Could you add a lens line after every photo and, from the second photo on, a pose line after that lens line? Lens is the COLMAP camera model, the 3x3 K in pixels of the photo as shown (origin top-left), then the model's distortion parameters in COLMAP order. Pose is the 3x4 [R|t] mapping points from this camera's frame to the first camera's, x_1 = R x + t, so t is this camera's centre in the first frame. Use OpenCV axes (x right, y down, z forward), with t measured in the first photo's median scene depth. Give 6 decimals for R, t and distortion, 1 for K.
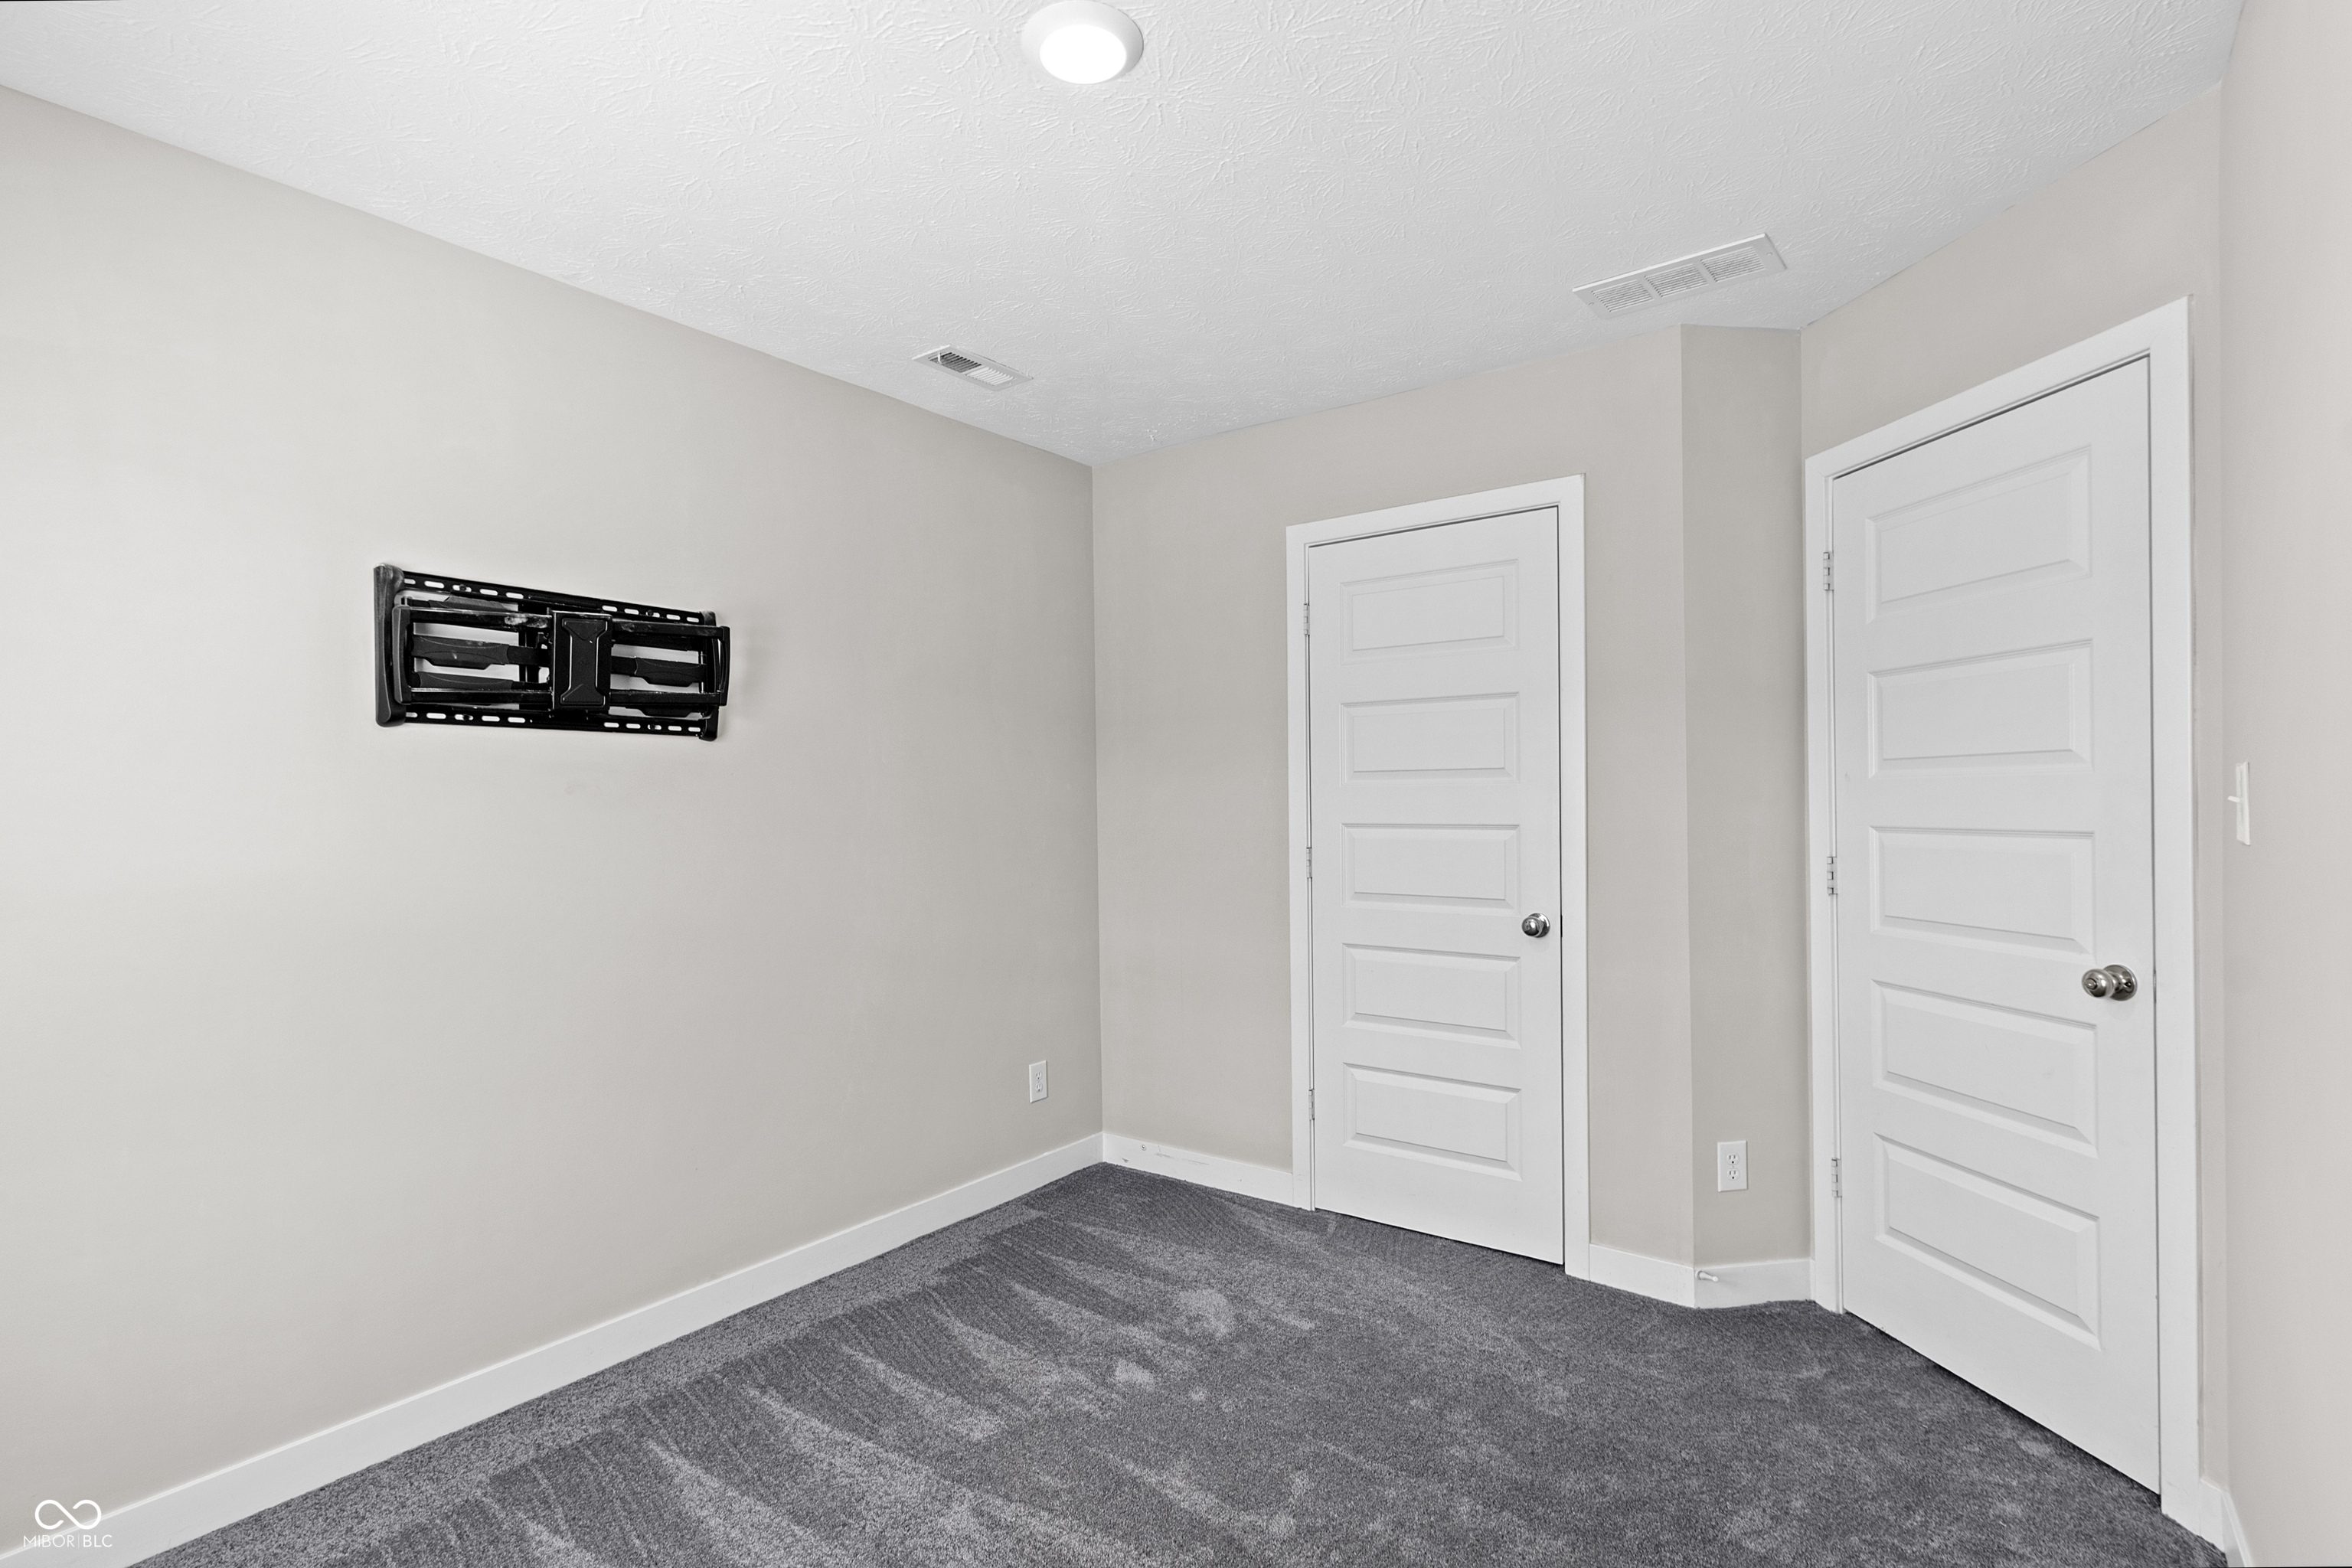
lens RADIAL K [[1108.4, 0, 1183.1], [0, 1108.4, 778.4], [0, 0, 1]] dist [0.001304, -0.000037]
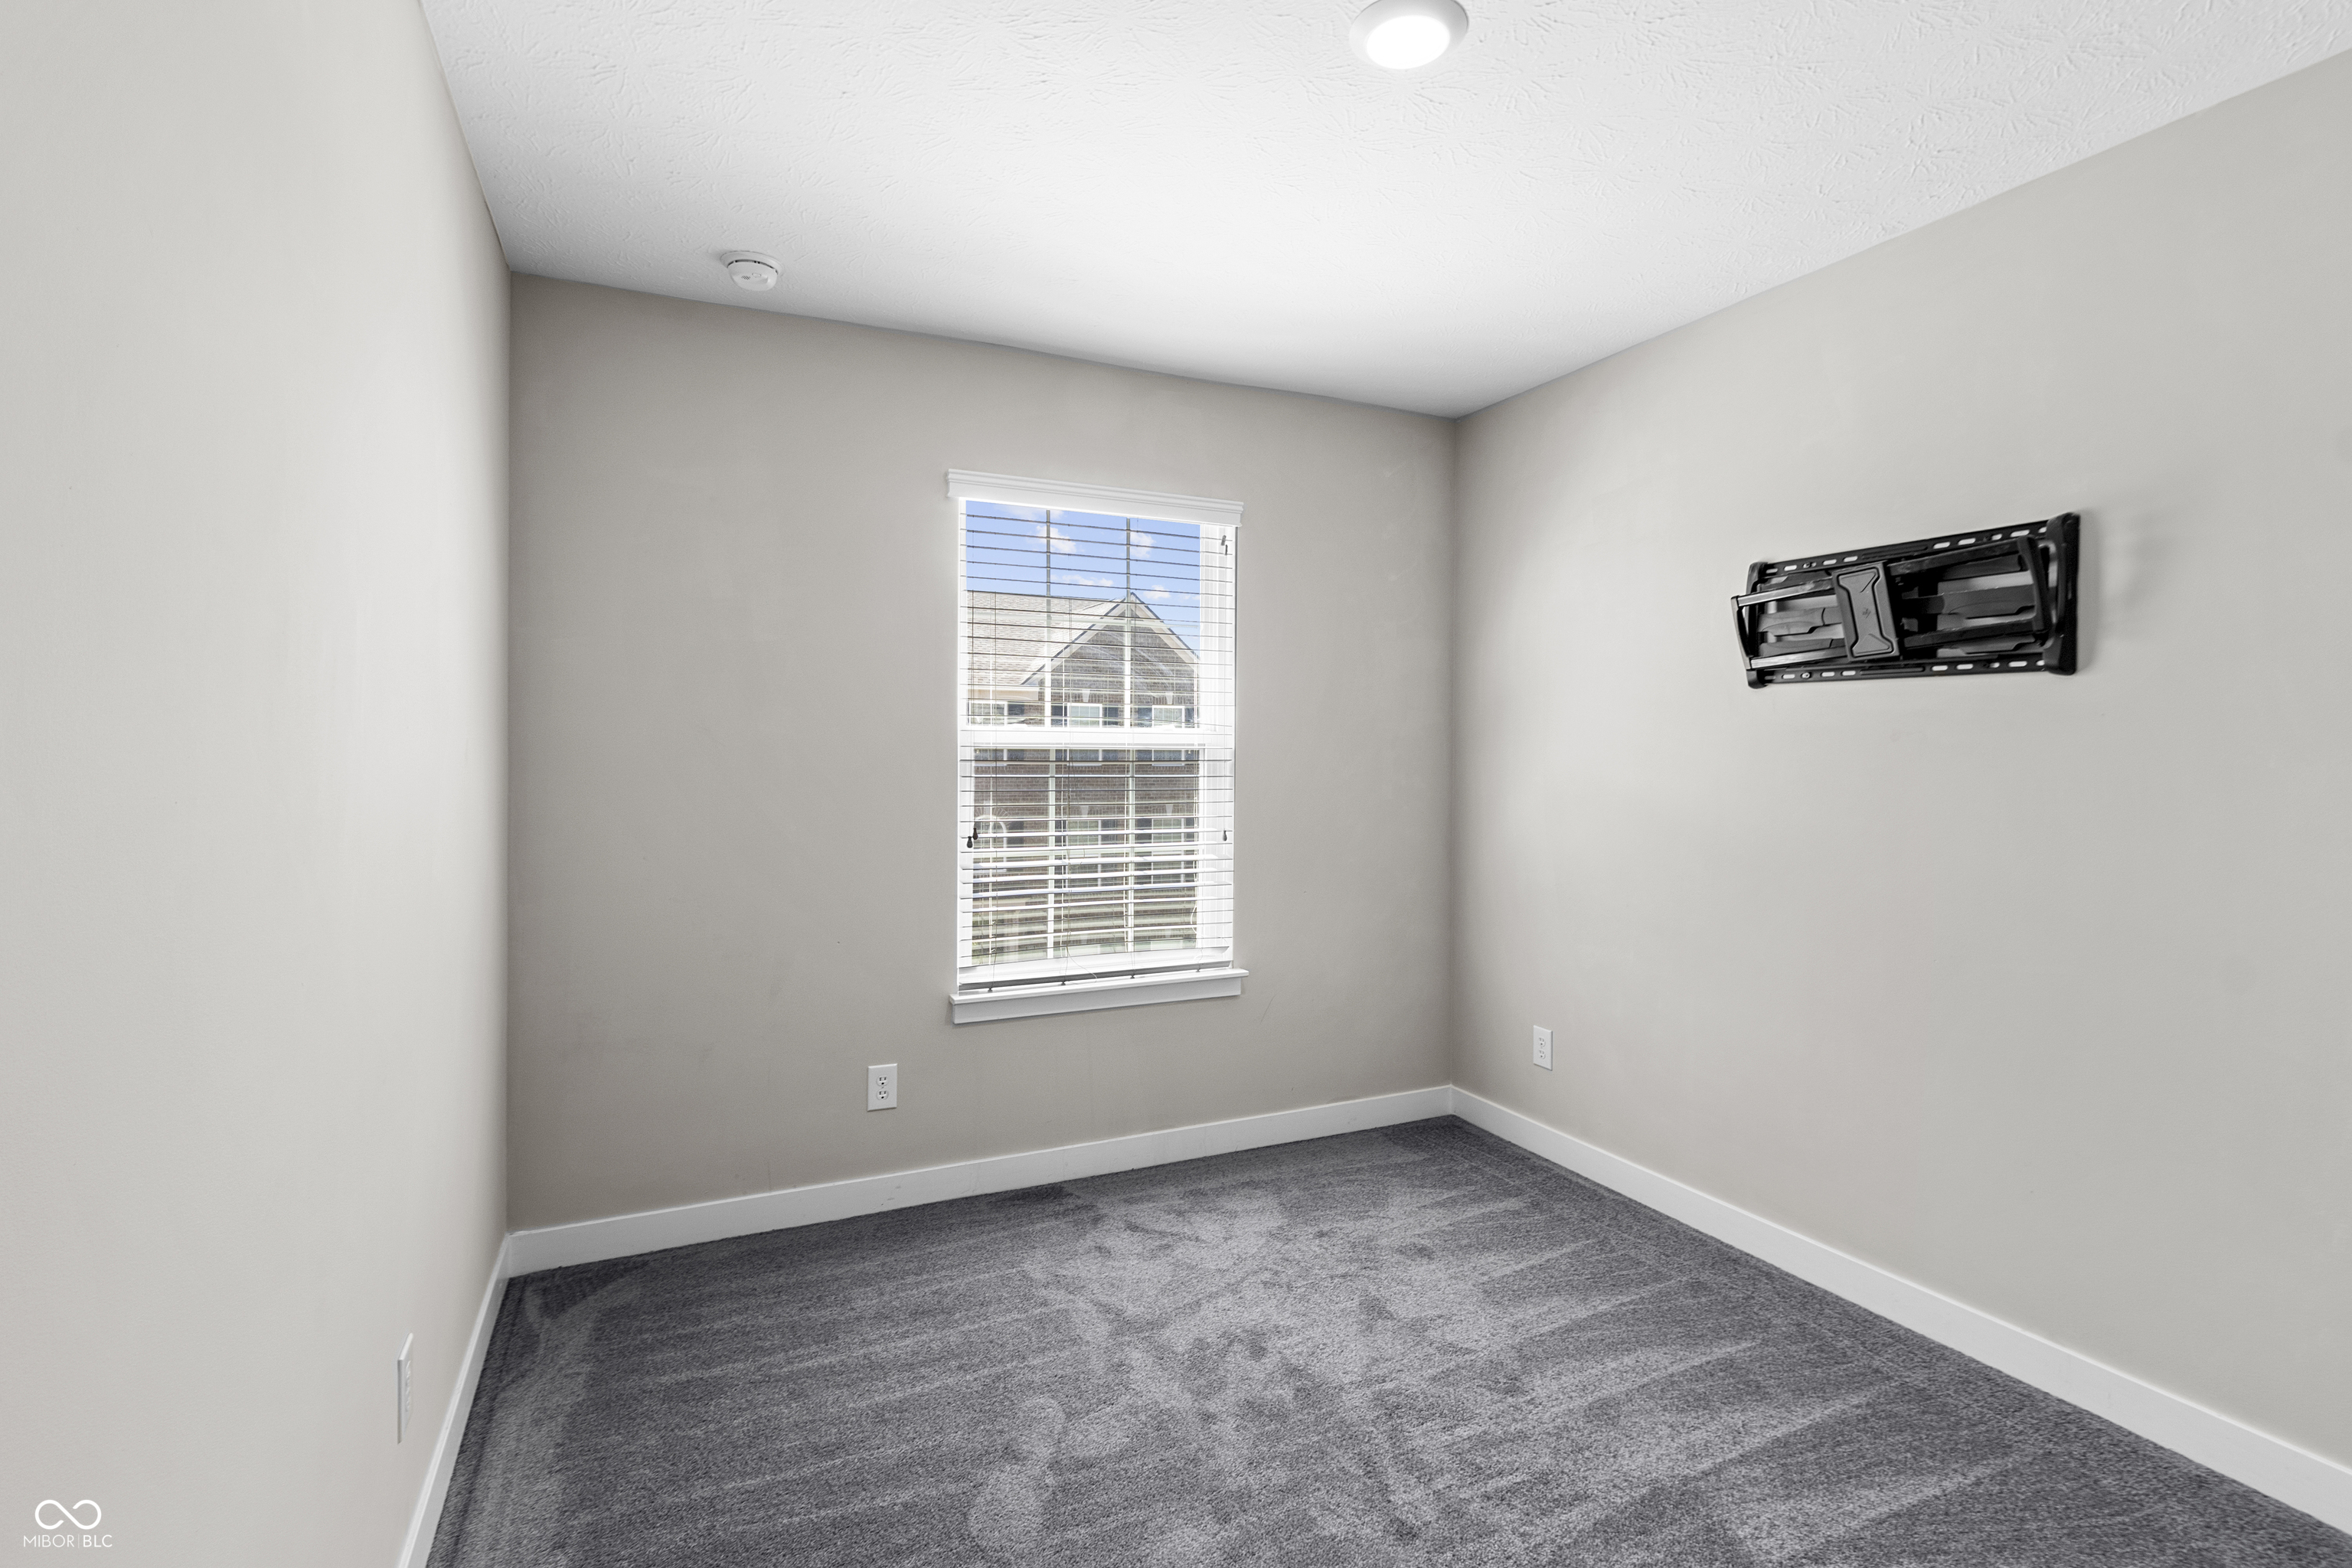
lens RADIAL K [[1085.1, 0, 1193.3], [0, 1085.1, 754.5], [0, 0, 1]] dist [0.002707, -0.000657]
pose [[-0.470321, 0.008879, -0.882450, 0.594333], [0.009885, 0.999940, 0.004793, 0.014284], [0.882440, -0.006468, -0.470381, 0.866744]]
